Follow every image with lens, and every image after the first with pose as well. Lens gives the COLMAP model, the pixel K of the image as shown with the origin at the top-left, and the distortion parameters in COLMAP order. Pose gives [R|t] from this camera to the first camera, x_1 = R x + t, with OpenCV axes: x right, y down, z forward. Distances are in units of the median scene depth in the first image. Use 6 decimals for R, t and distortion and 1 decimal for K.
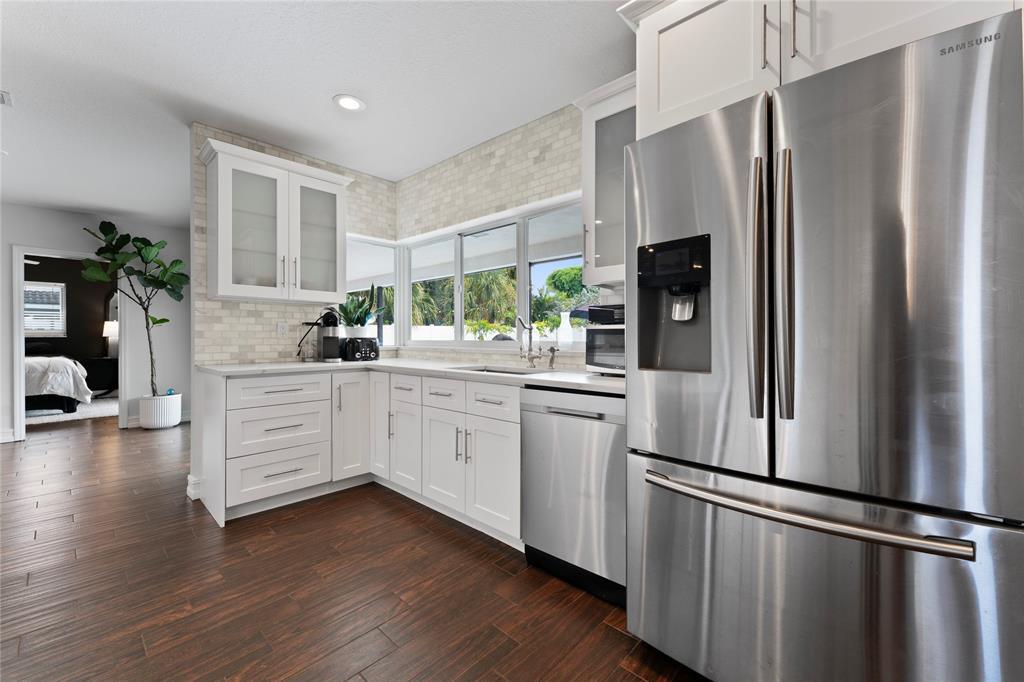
lens RADIAL K [[413.2, 0, 513.9], [0, 413.2, 336.8], [0, 0, 1]] dist [-0.000893, -0.000070]
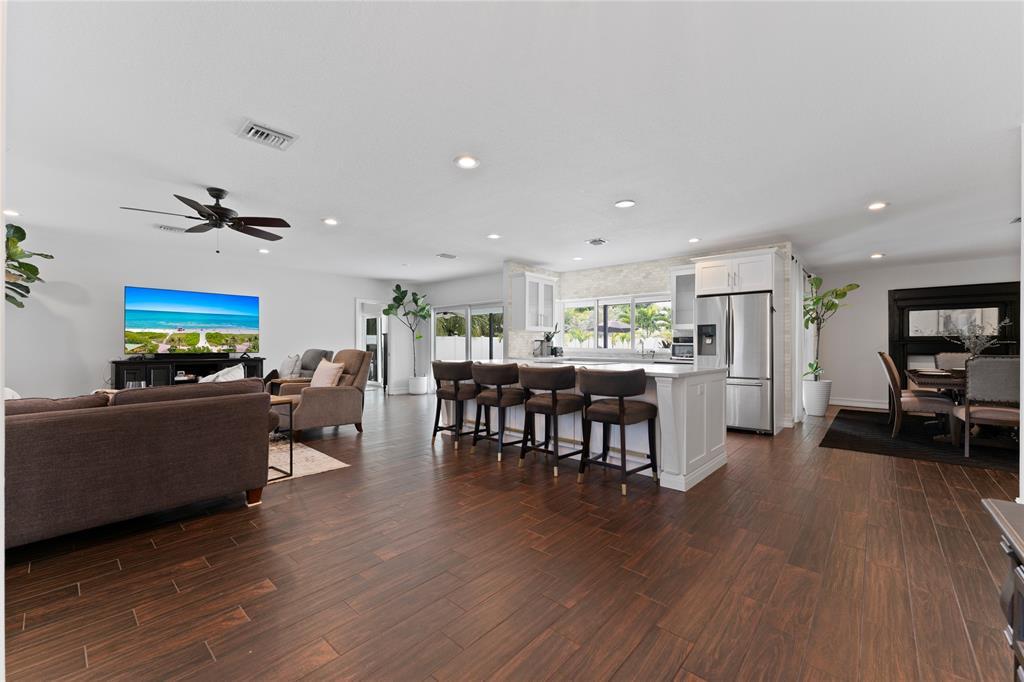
lens RADIAL K [[404.5, 0, 513.0], [0, 404.5, 343.8], [0, 0, 1]] dist [0.000060, 0.000117]
pose [[0.999889, 0.007143, 0.013057, -0.683258], [-0.007059, 0.999954, -0.006447, 0.003891], [-0.013102, 0.006355, 0.999894, -1.290503]]
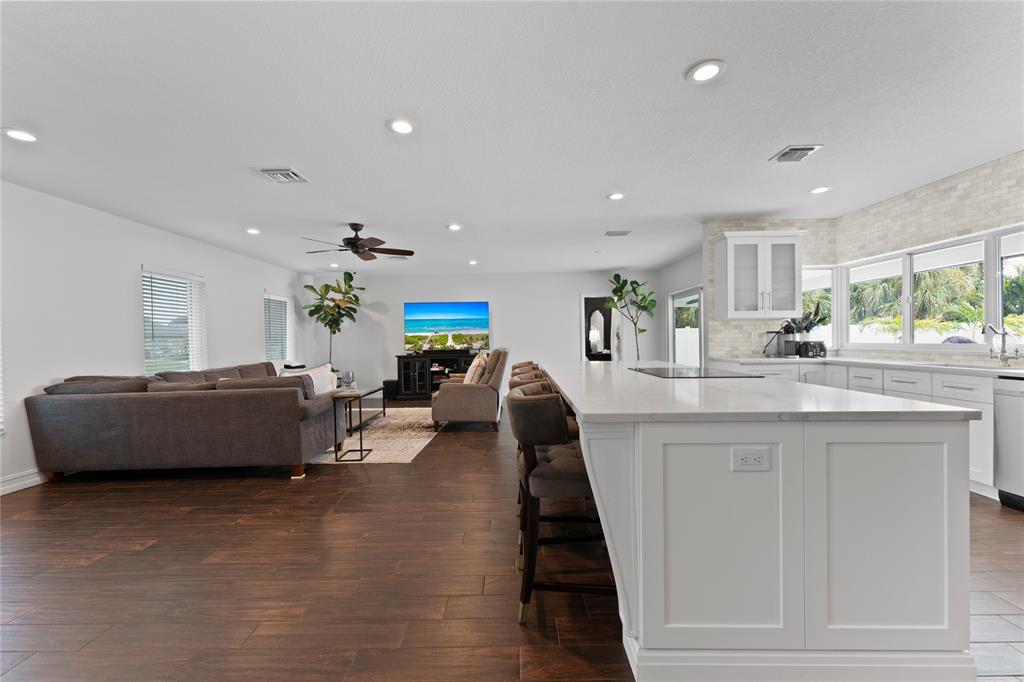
lens RADIAL K [[404.5, 0, 513.0], [0, 404.5, 343.8], [0, 0, 1]] dist [0.000060, 0.000117]
pose [[0.674204, 0.000986, -0.738544, -0.044279], [0.010038, 0.999895, 0.010499, -0.014377], [0.738477, -0.014492, 0.674123, -0.708352]]
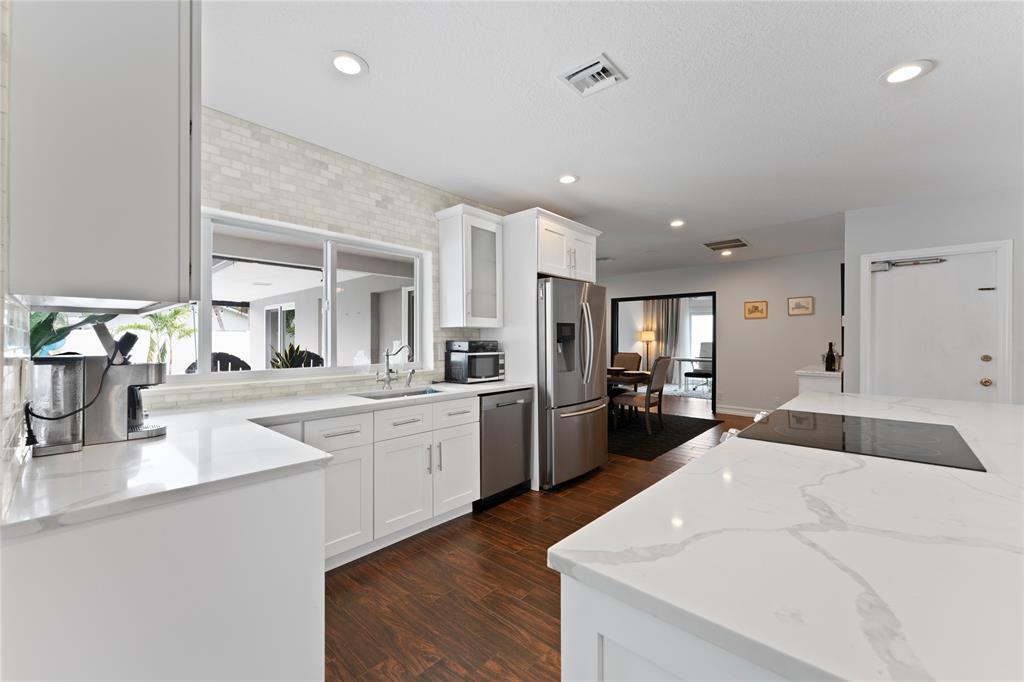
lens RADIAL K [[413.2, 0, 513.9], [0, 413.2, 336.8], [0, 0, 1]] dist [-0.000893, -0.000070]
pose [[-0.018933, 0.004748, 0.999809, -0.931027], [-0.001661, 0.999987, -0.004781, -0.054927], [-0.999819, -0.001751, -0.018925, 0.570421]]
